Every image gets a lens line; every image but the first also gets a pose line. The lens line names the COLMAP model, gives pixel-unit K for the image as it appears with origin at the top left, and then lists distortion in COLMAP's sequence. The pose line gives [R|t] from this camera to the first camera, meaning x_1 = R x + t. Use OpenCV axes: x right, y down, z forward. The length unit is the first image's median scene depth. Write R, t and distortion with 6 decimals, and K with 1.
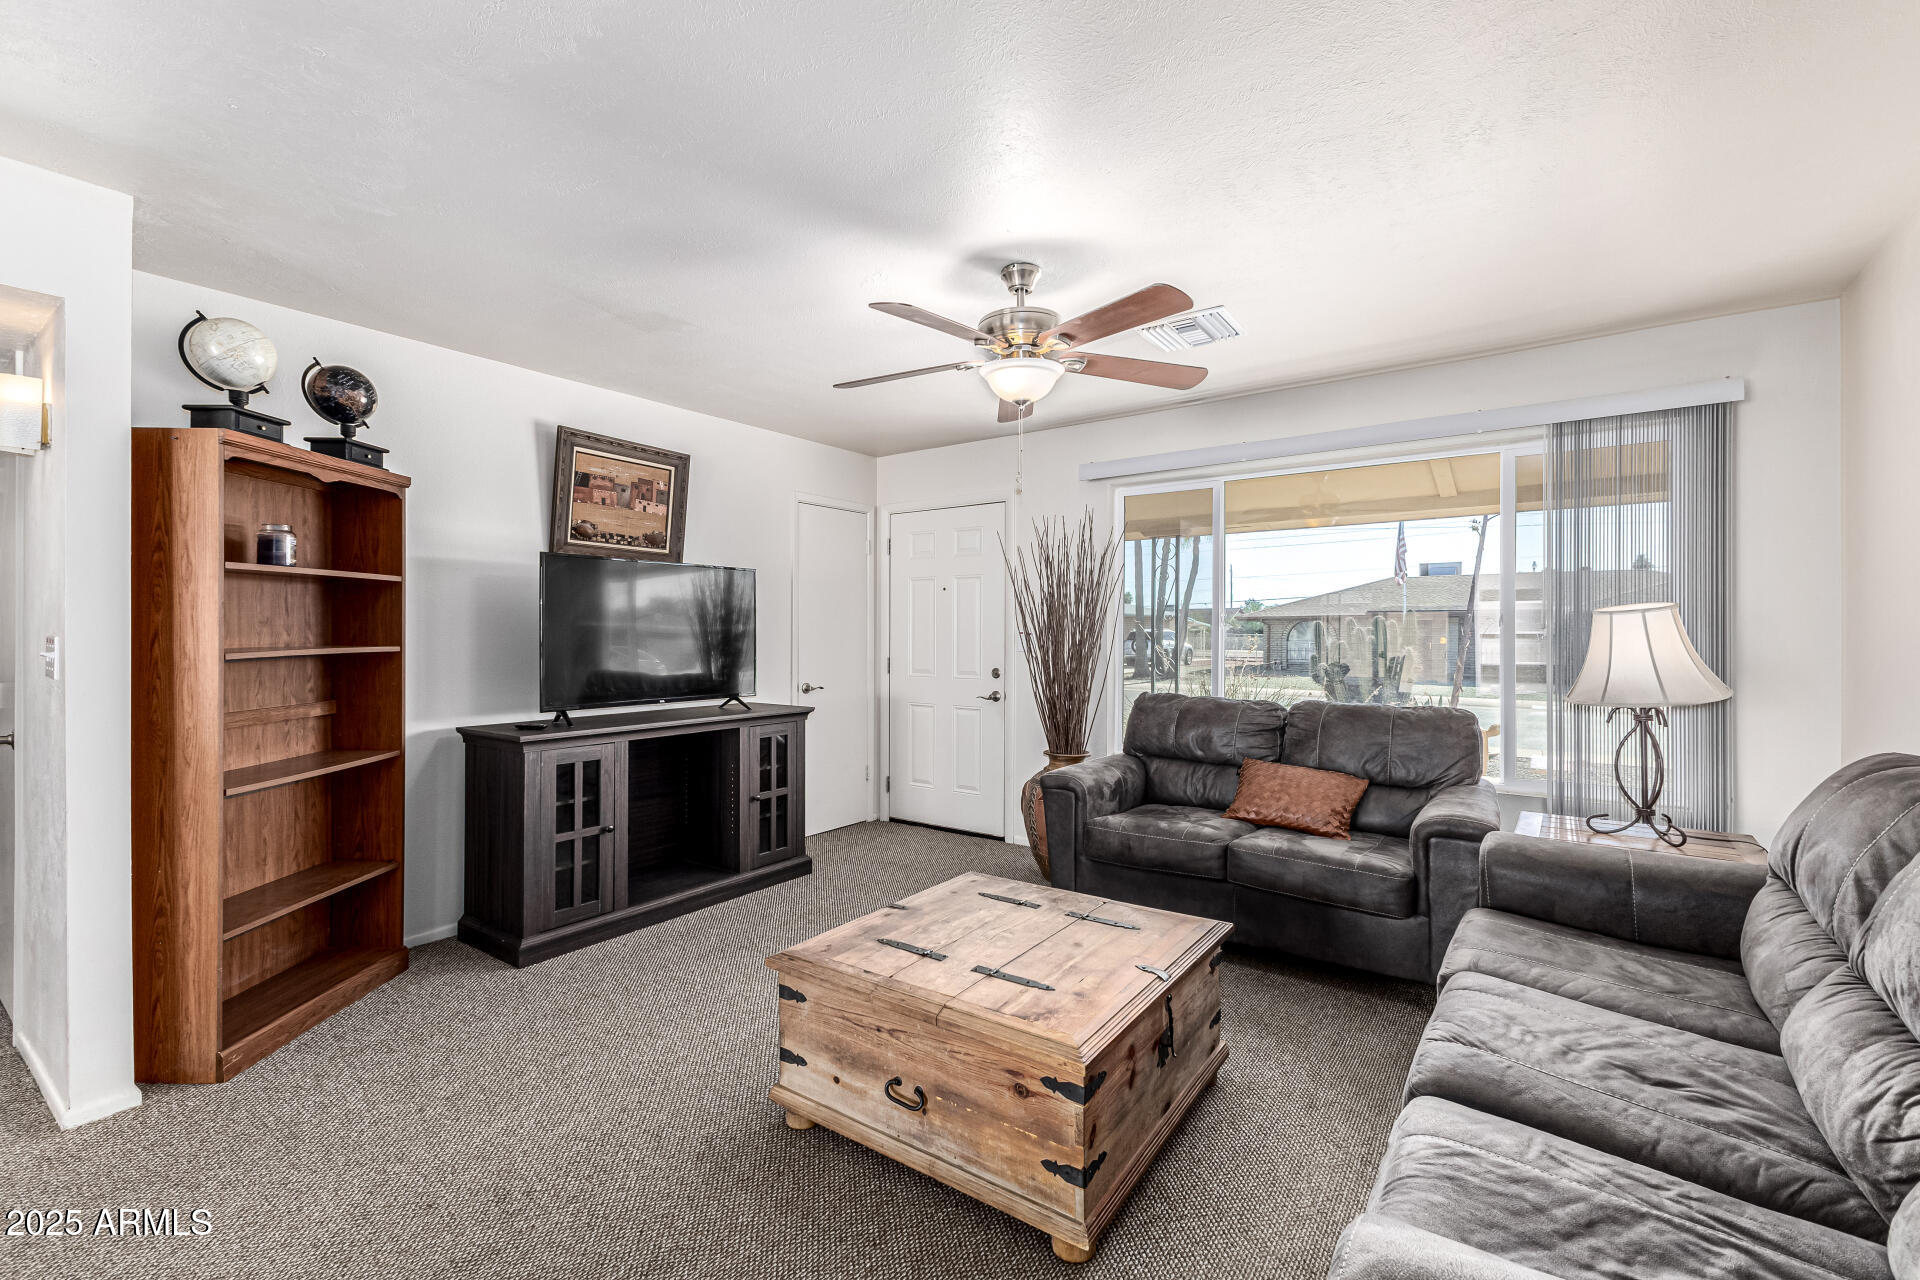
lens RADIAL K [[832.0, 0, 958.0], [0, 832.0, 631.5], [0, 0, 1]] dist [0.011008, -0.003611]
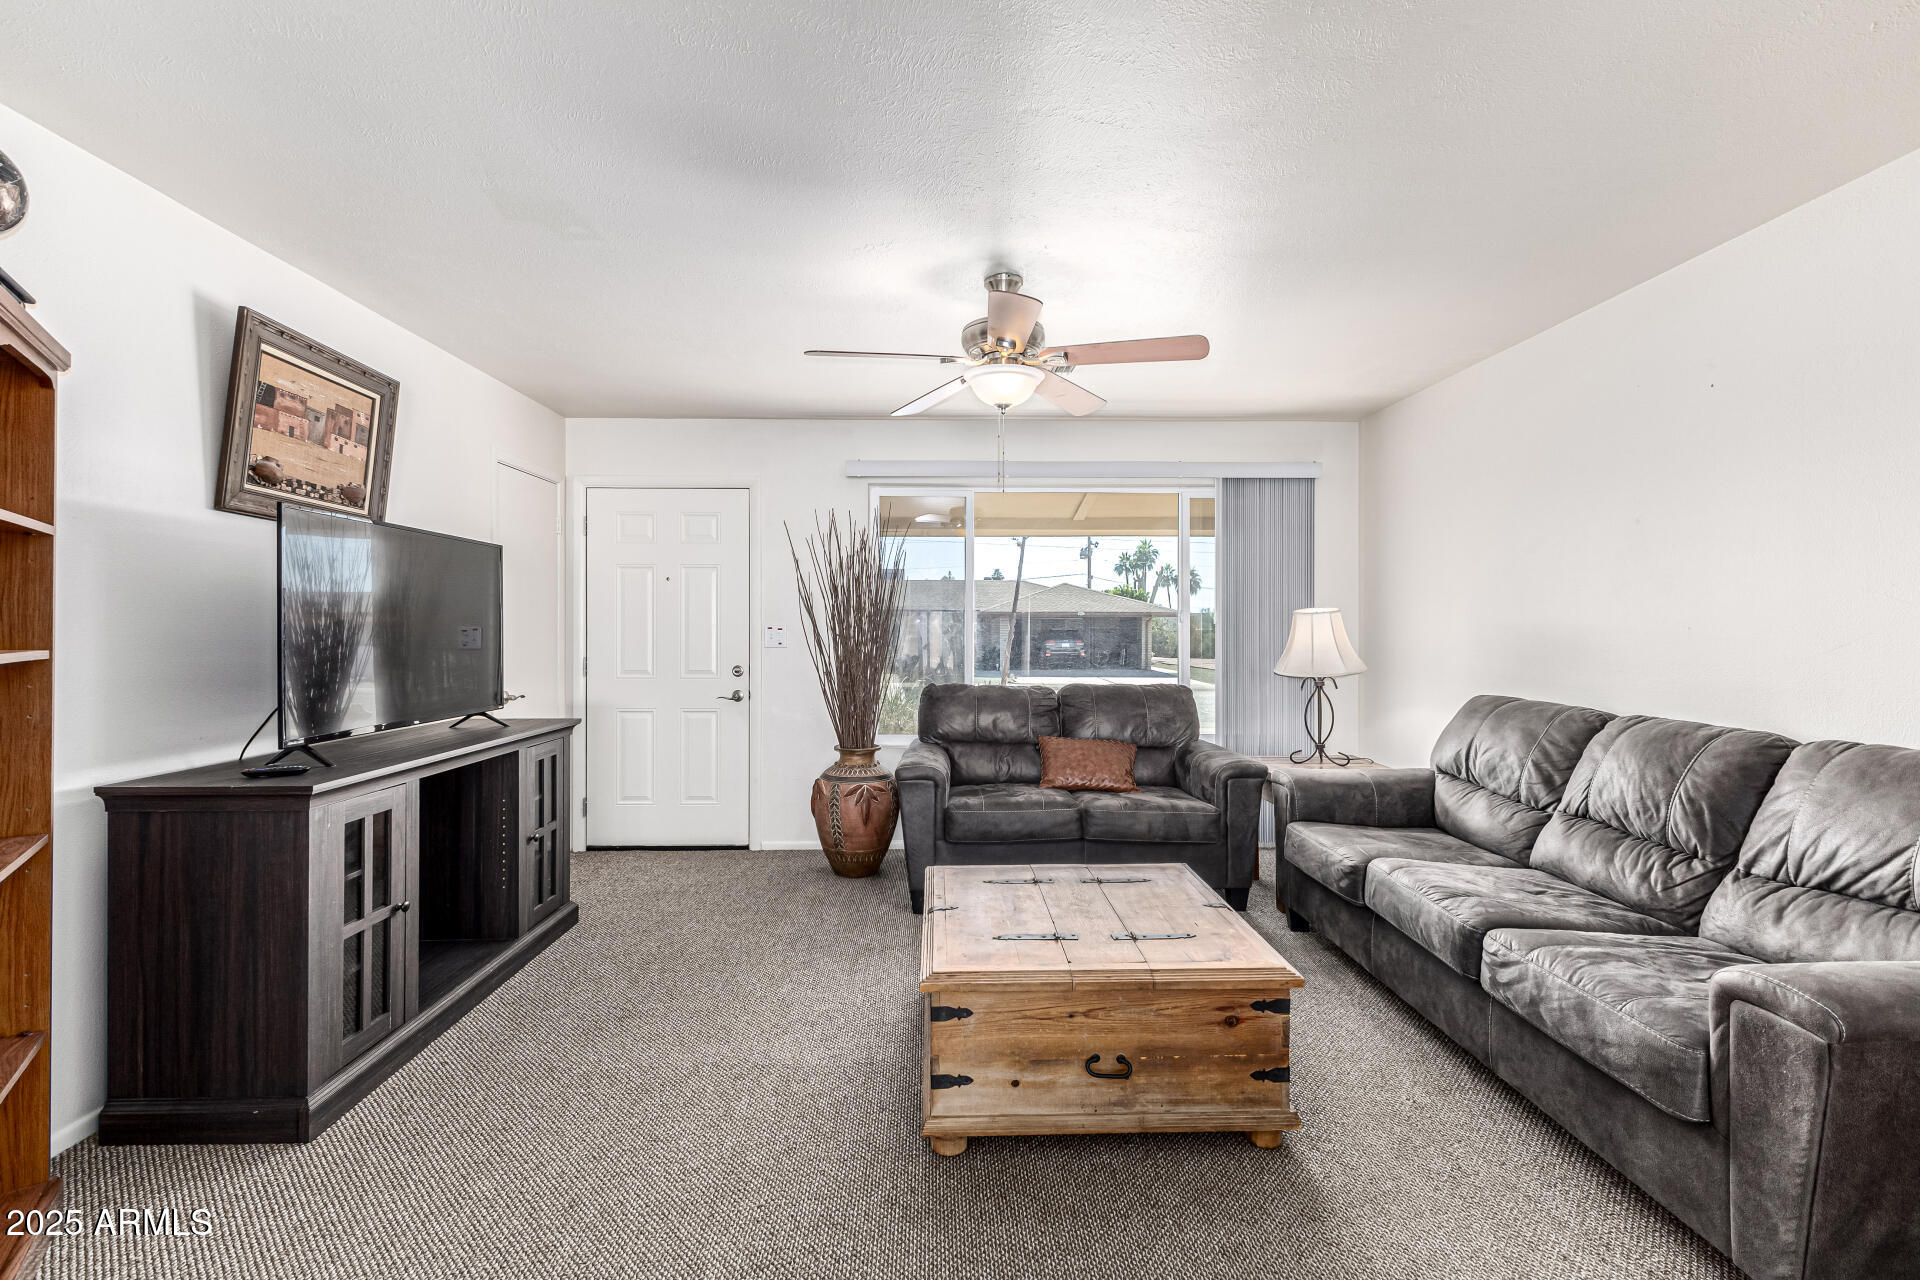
lens RADIAL K [[832.0, 0, 950.6], [0, 832.0, 631.5], [0, 0, 1]] dist [0.011008, -0.003611]
pose [[0.795305, -0.002194, 0.606206, -0.477533], [-0.000441, 0.999991, 0.004197, 0.002433], [-0.606210, -0.003605, 0.795296, 0.162363]]
